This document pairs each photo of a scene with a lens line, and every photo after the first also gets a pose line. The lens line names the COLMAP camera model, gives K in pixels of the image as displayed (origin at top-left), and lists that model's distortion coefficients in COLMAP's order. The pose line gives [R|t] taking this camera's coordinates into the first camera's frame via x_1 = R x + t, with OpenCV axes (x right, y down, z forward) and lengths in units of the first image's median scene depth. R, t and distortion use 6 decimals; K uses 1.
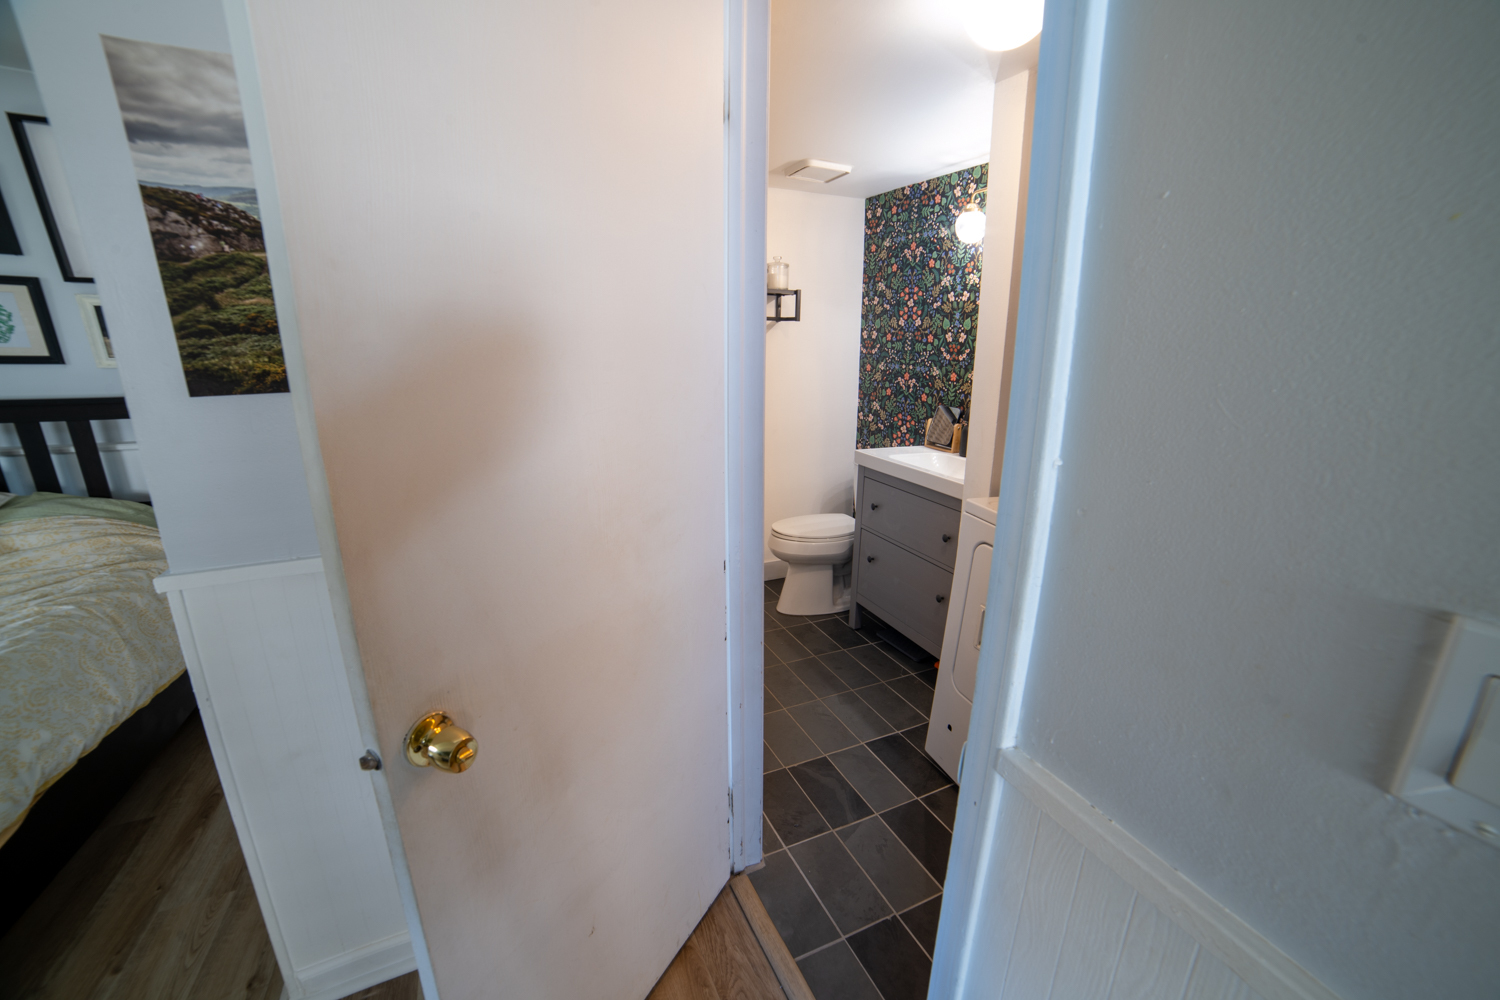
lens RADIAL K [[623.7, 0, 790.0], [0, 623.7, 491.9], [0, 0, 1]] dist [-0.047089, 0.011013]
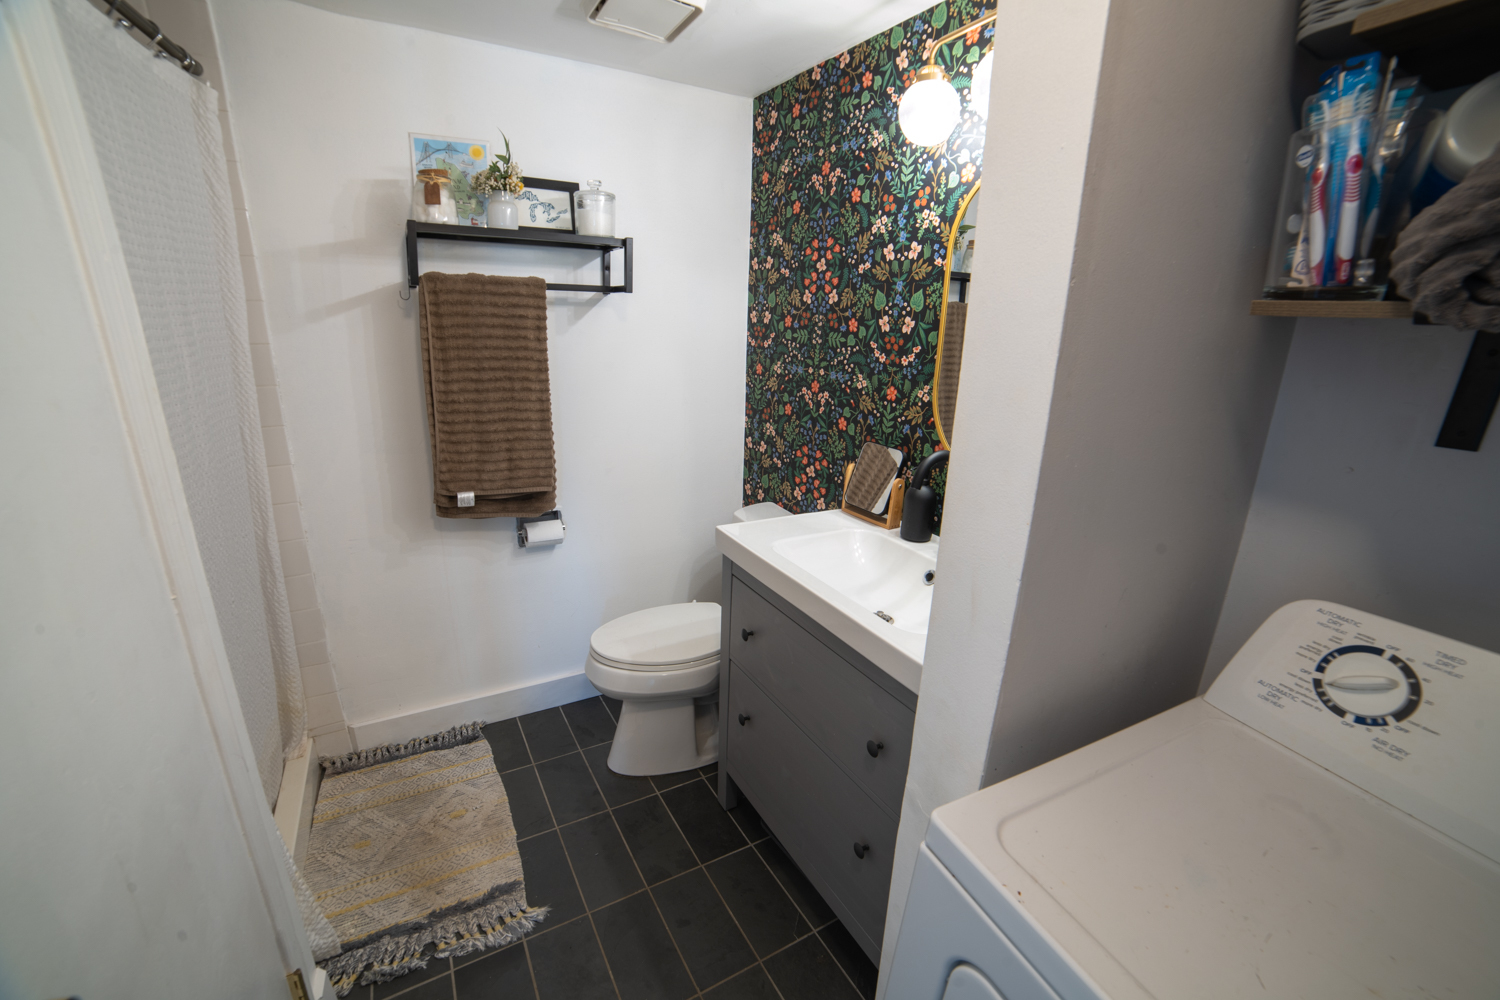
lens RADIAL K [[623.7, 0, 765.2], [0, 623.7, 498.9], [0, 0, 1]] dist [-0.047089, 0.011013]
pose [[0.997594, -0.002607, 0.069279, 0.099199], [-0.000111, 0.999231, 0.039211, -0.103278], [-0.069328, -0.039124, 0.996826, 0.401495]]
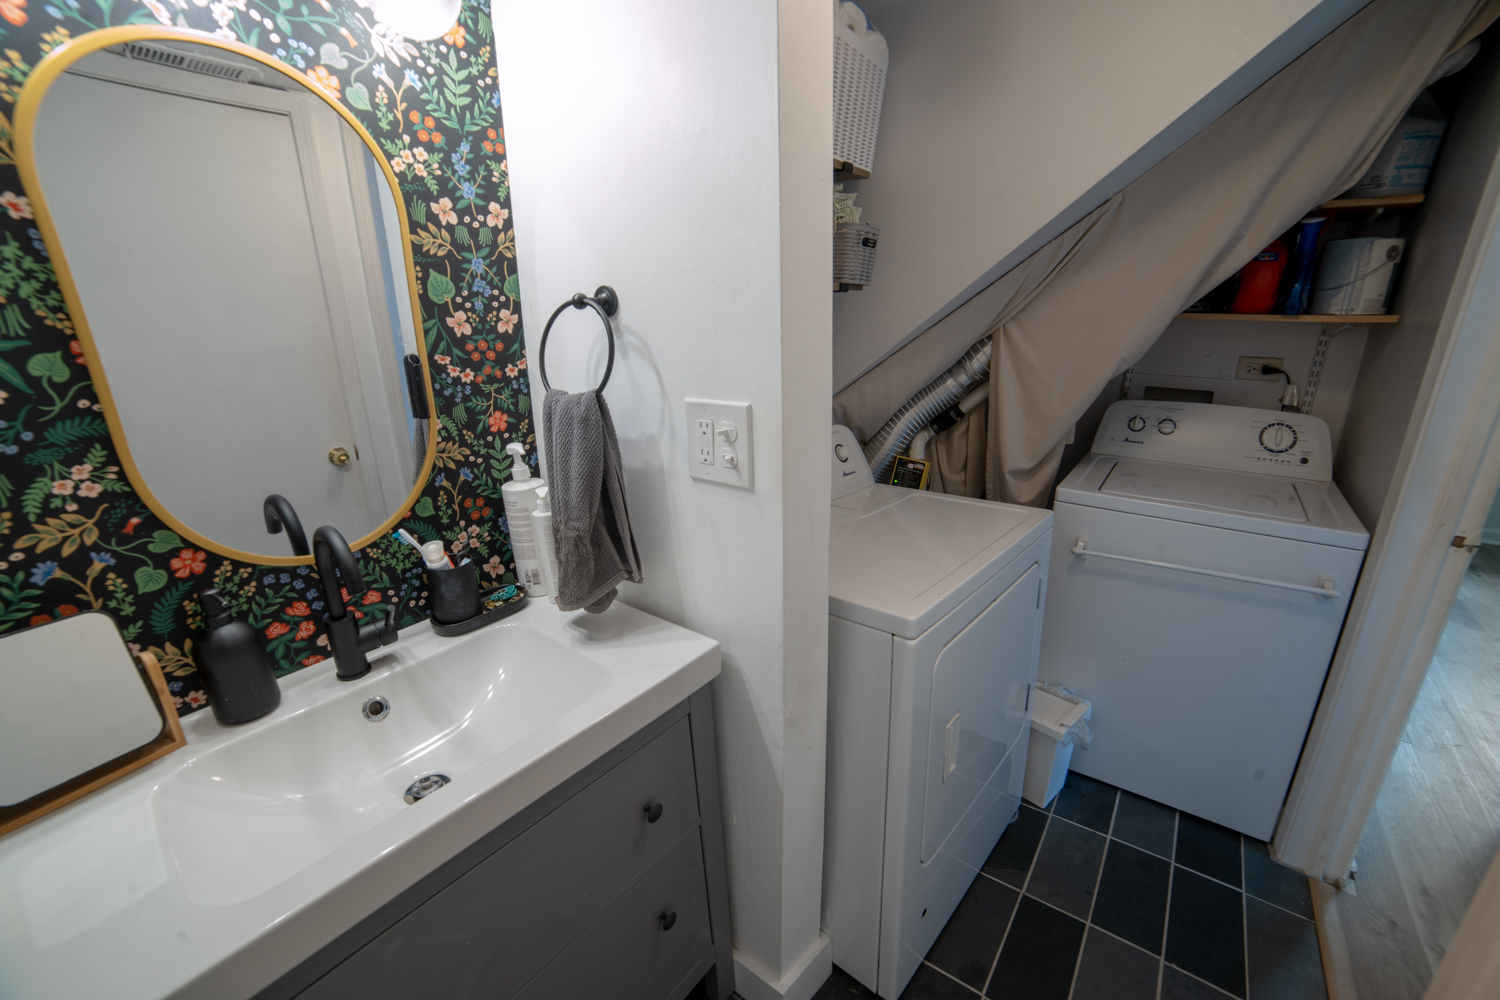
lens RADIAL K [[623.7, 0, 757.5], [0, 623.7, 514.5], [0, 0, 1]] dist [-0.047089, 0.011013]
pose [[-0.424337, -0.295231, 0.856024, -0.164151], [0.248070, 0.871286, 0.423464, -0.247569], [-0.870862, 0.392045, -0.296481, 0.944044]]
